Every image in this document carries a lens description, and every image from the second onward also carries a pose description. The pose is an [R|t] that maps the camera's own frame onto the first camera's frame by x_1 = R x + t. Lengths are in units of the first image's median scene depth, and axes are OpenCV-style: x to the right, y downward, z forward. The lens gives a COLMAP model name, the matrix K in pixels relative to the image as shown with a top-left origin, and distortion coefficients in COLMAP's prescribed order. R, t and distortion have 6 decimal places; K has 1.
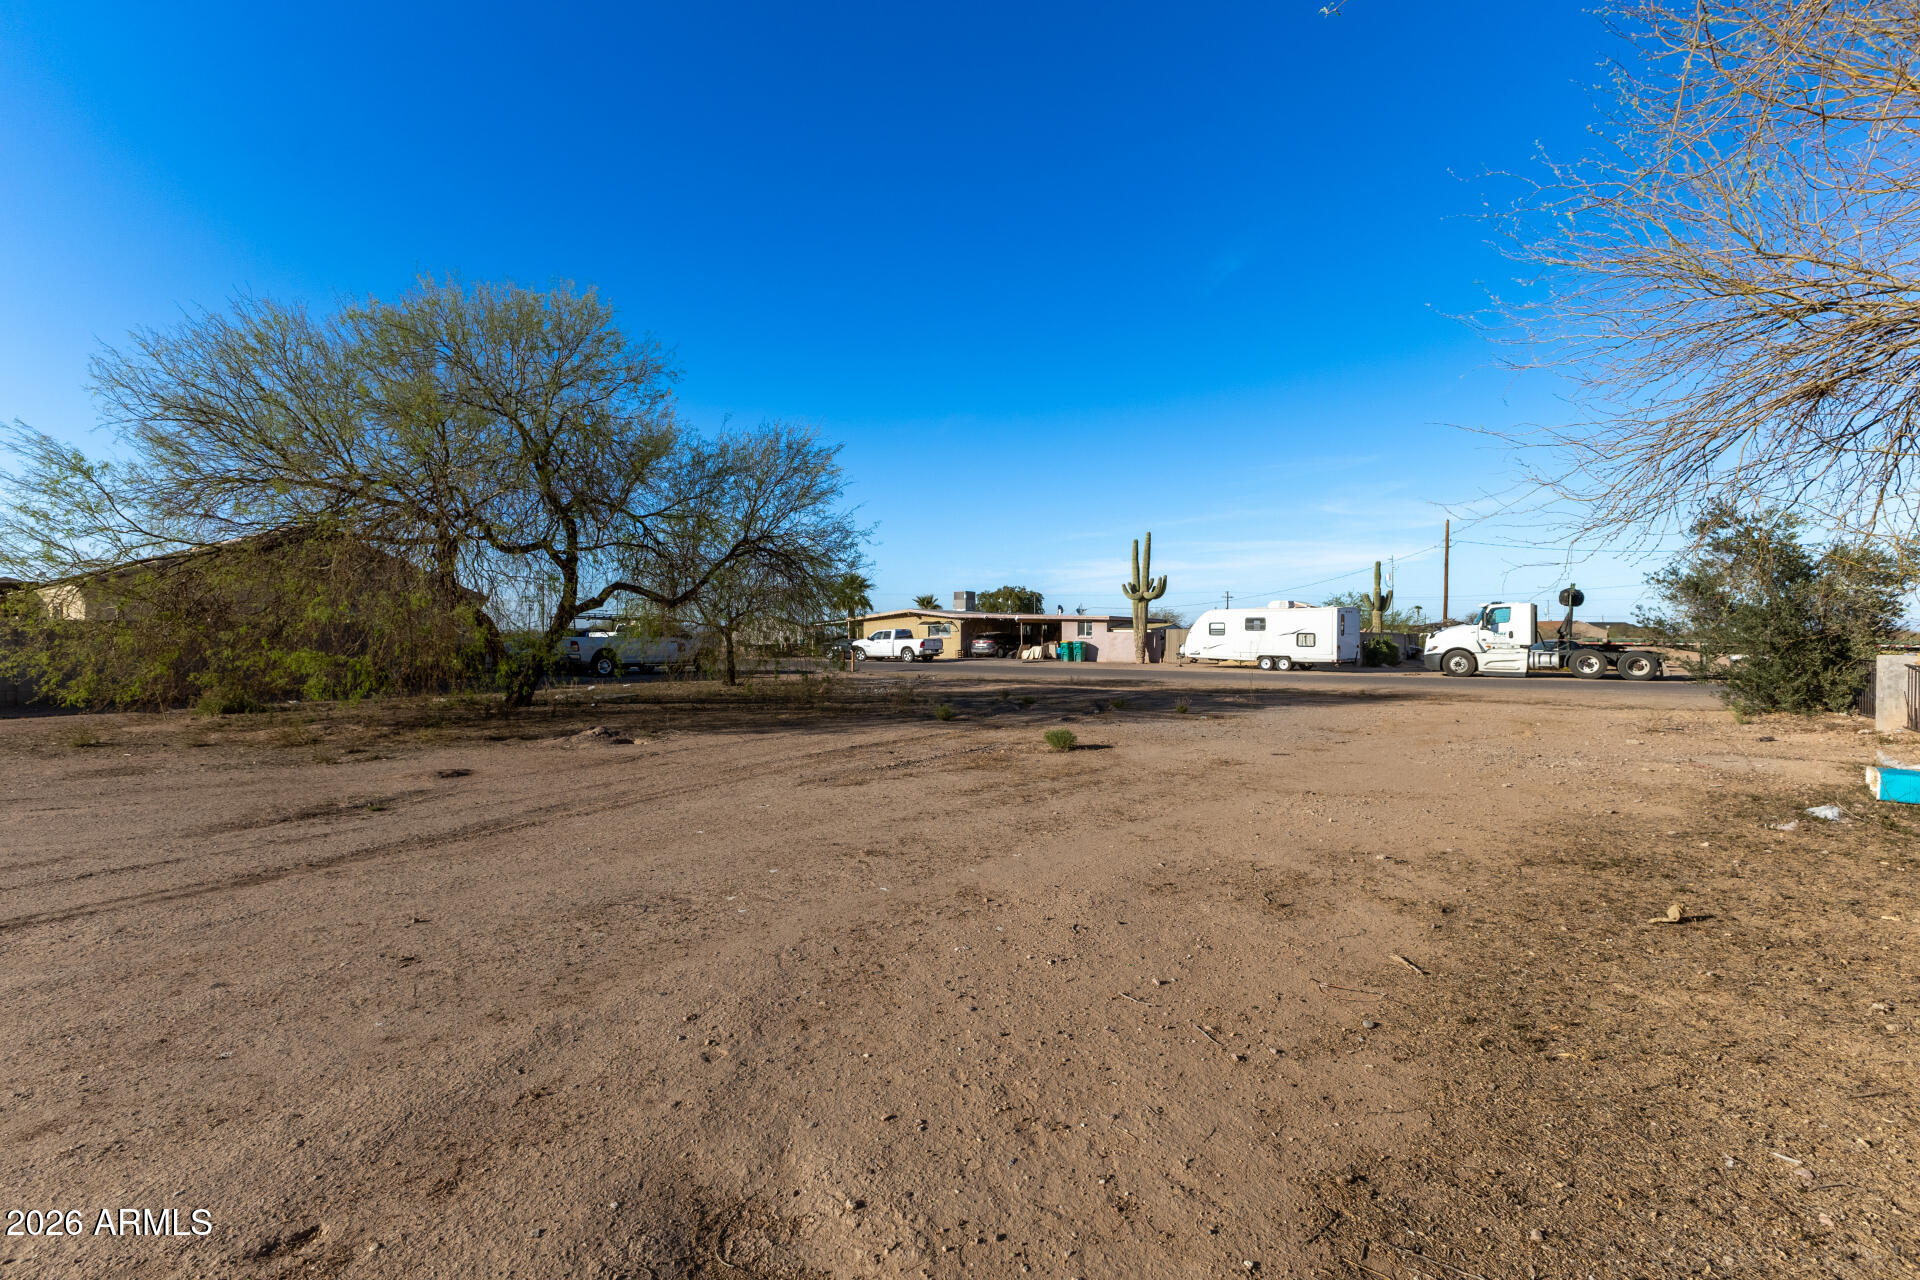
lens RADIAL K [[826.6, 0, 969.2], [0, 826.6, 636.5], [0, 0, 1]] dist [0.014654, -0.002107]
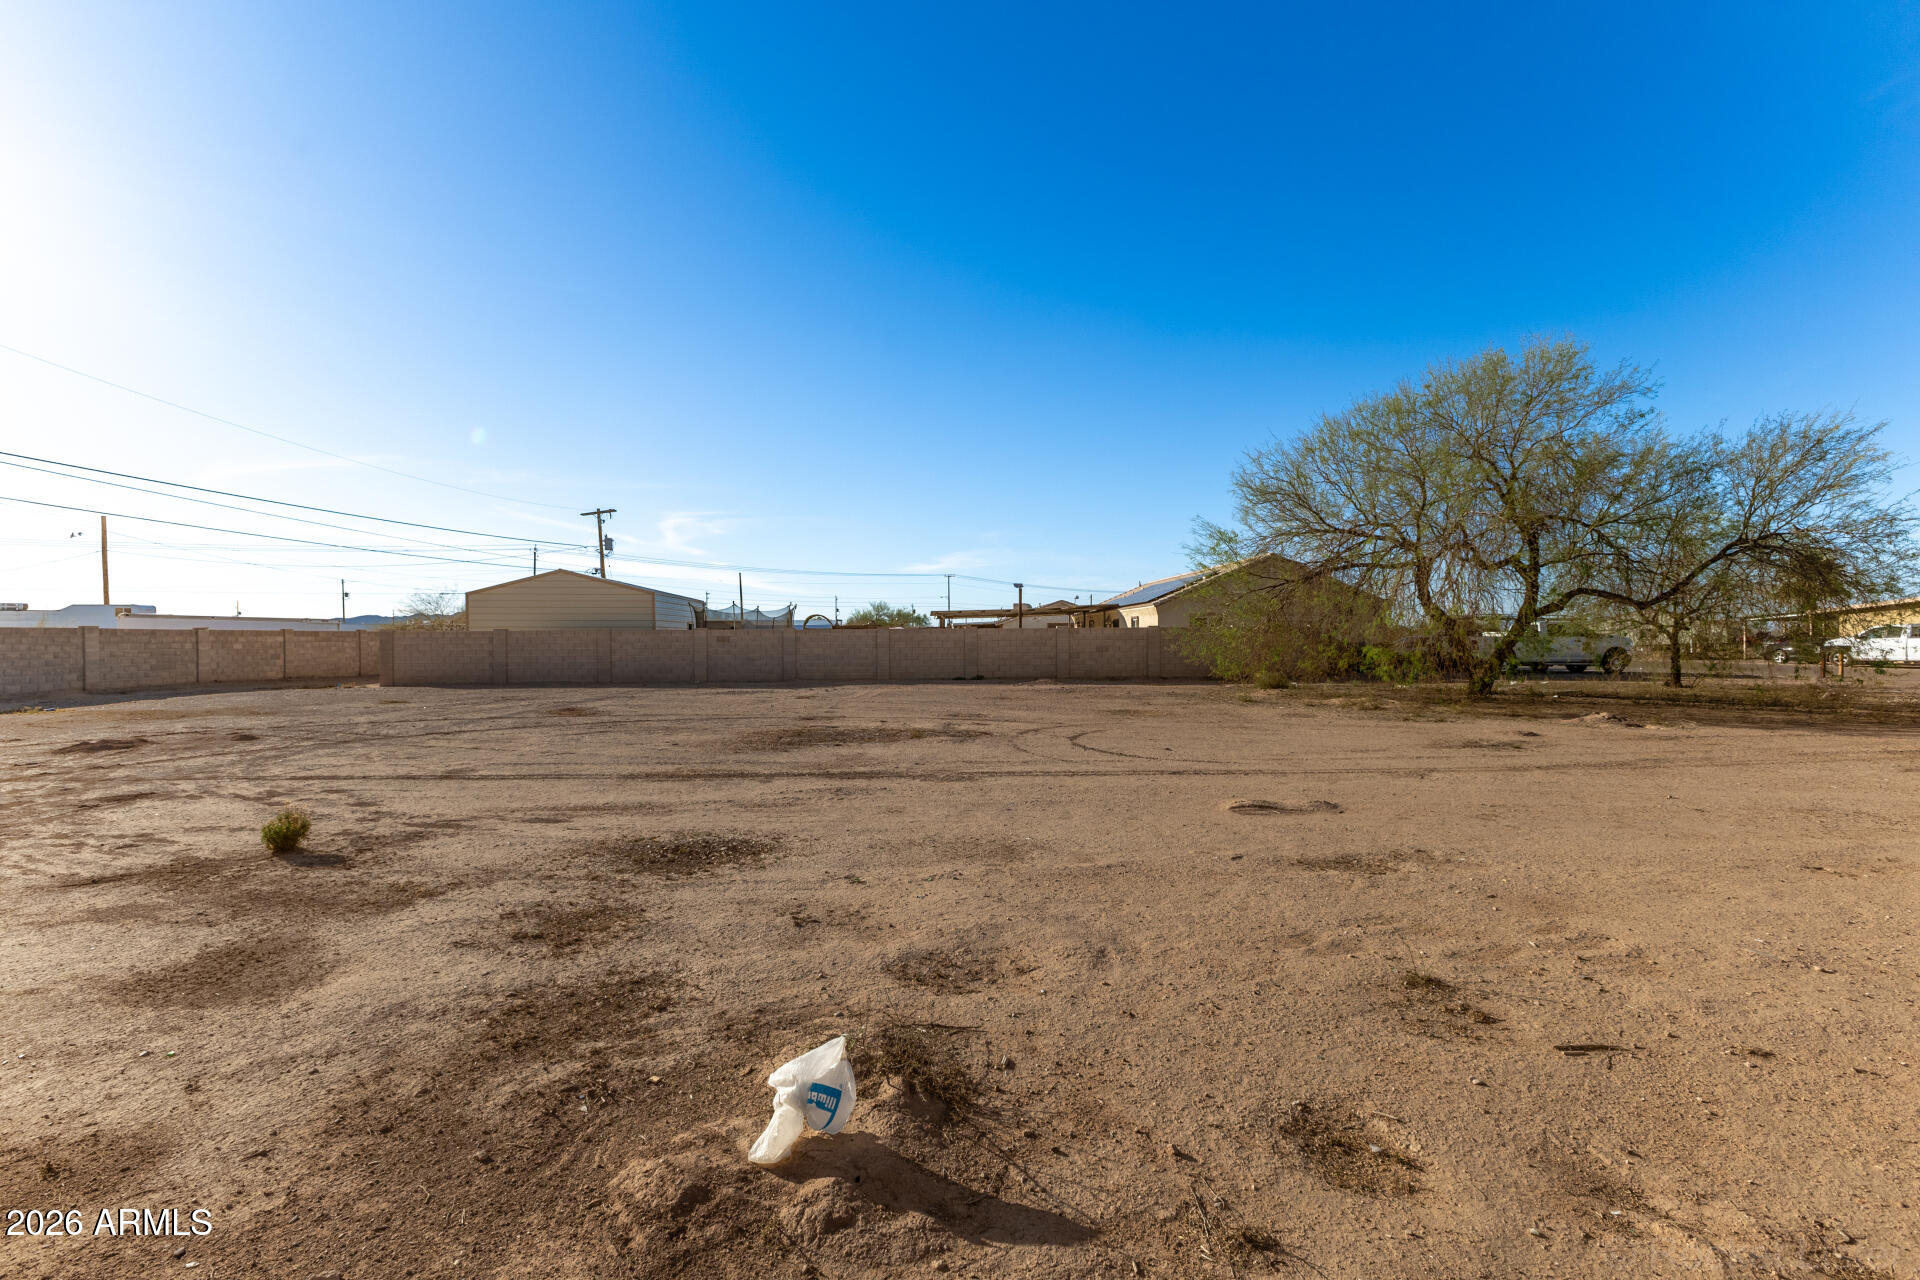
lens RADIAL K [[826.6, 0, 958.2], [0, 826.6, 643.2], [0, 0, 1]] dist [0.014654, -0.002107]
pose [[0.614656, 0.003256, -0.788789, -0.025863], [0.004502, 0.999961, 0.007636, -0.001760], [0.788783, -0.008245, 0.614617, -0.176932]]
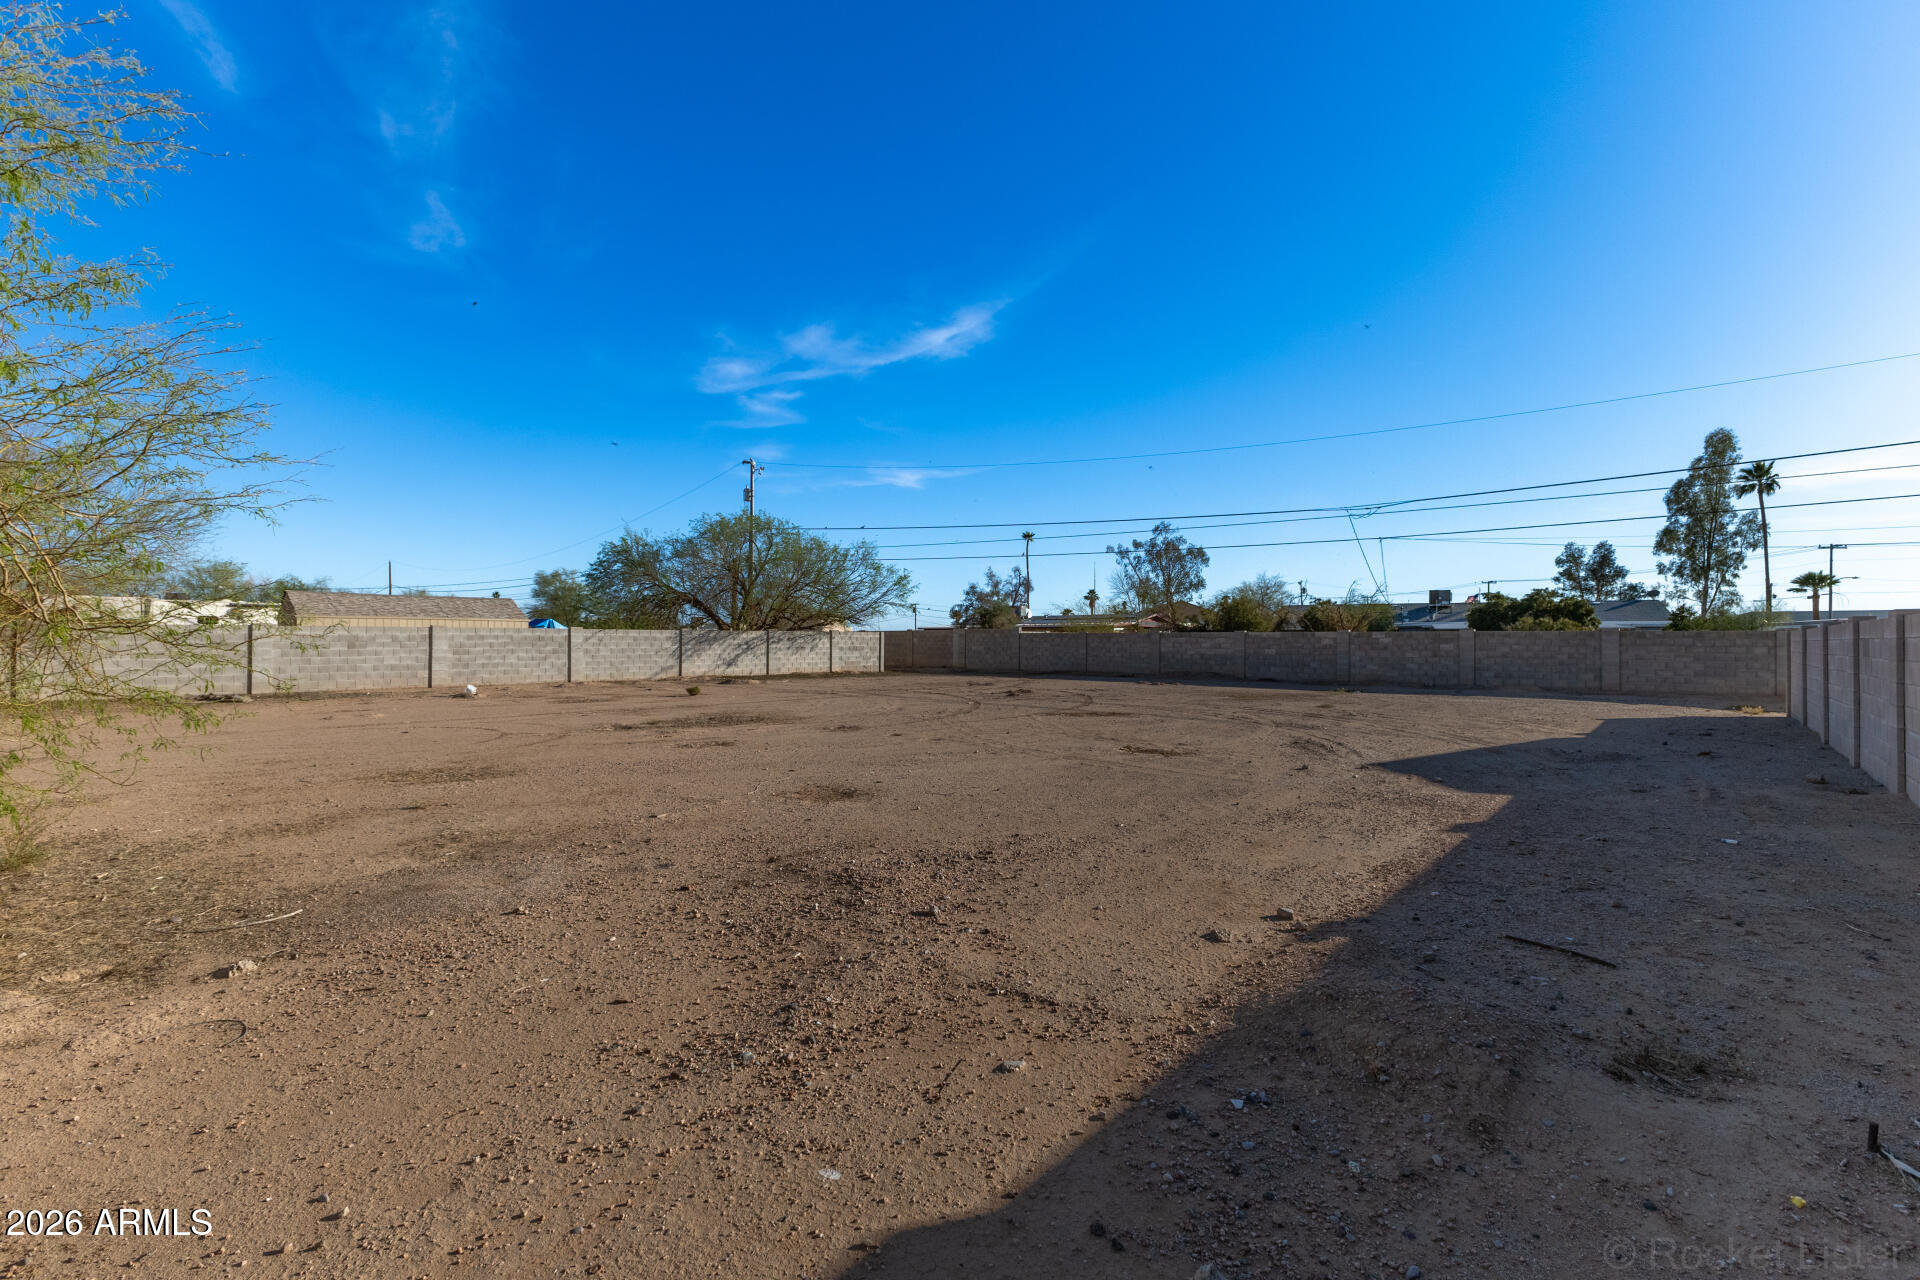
lens RADIAL K [[826.6, 0, 964.1], [0, 826.6, 645.3], [0, 0, 1]] dist [0.014654, -0.002107]
pose [[-0.994411, -0.005908, 0.105410, -0.597752], [-0.005214, 0.999963, 0.006865, -0.001838], [-0.105446, 0.006277, -0.994405, 0.525259]]
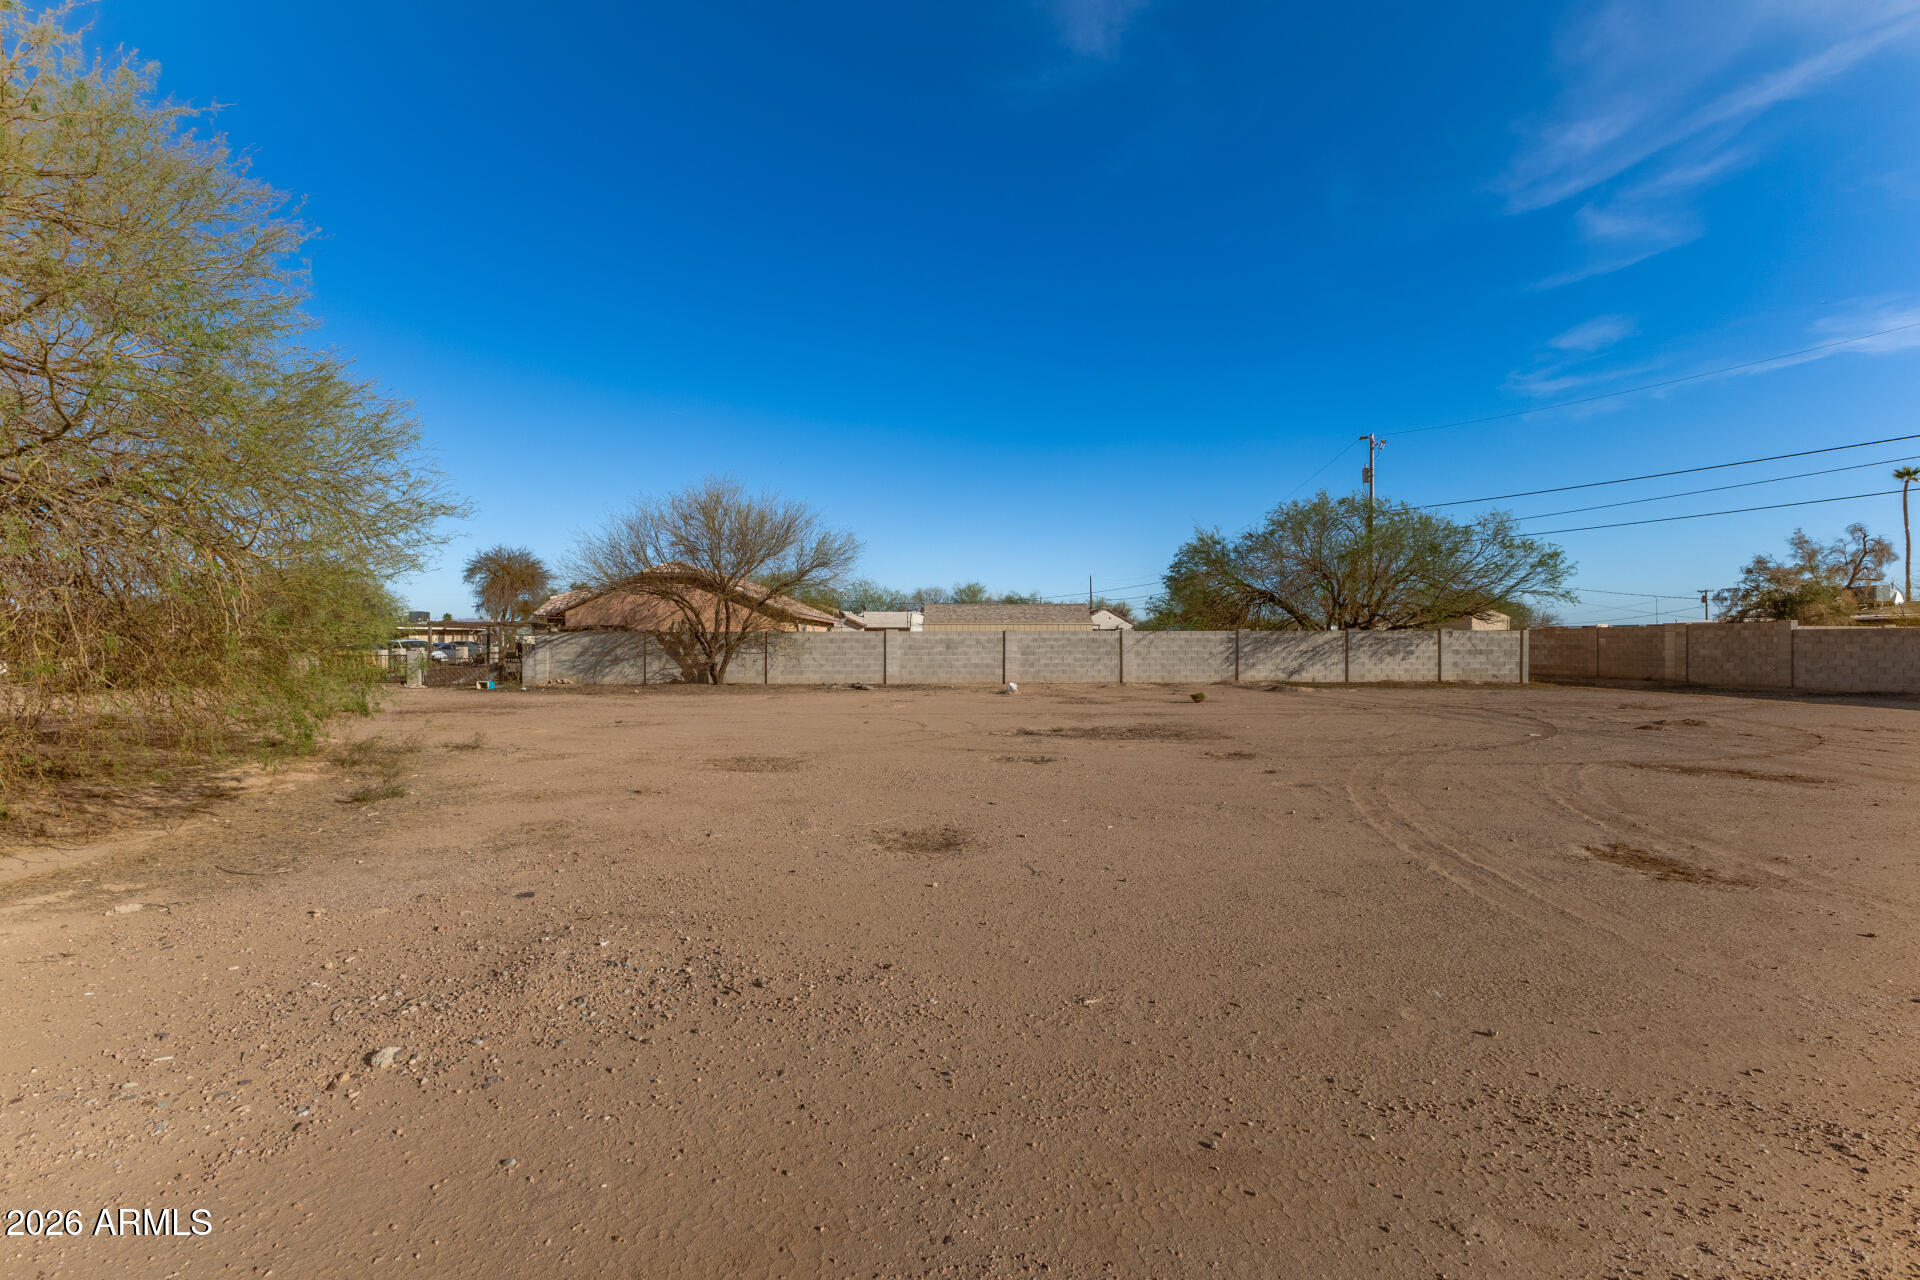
lens RADIAL K [[826.6, 0, 969.1], [0, 826.6, 626.2], [0, 0, 1]] dist [0.014654, -0.002107]
pose [[-0.615152, 0.012079, 0.788316, -0.696929], [-0.000103, 0.999881, -0.015401, -0.002516], [-0.788408, -0.009555, -0.615078, 0.376058]]
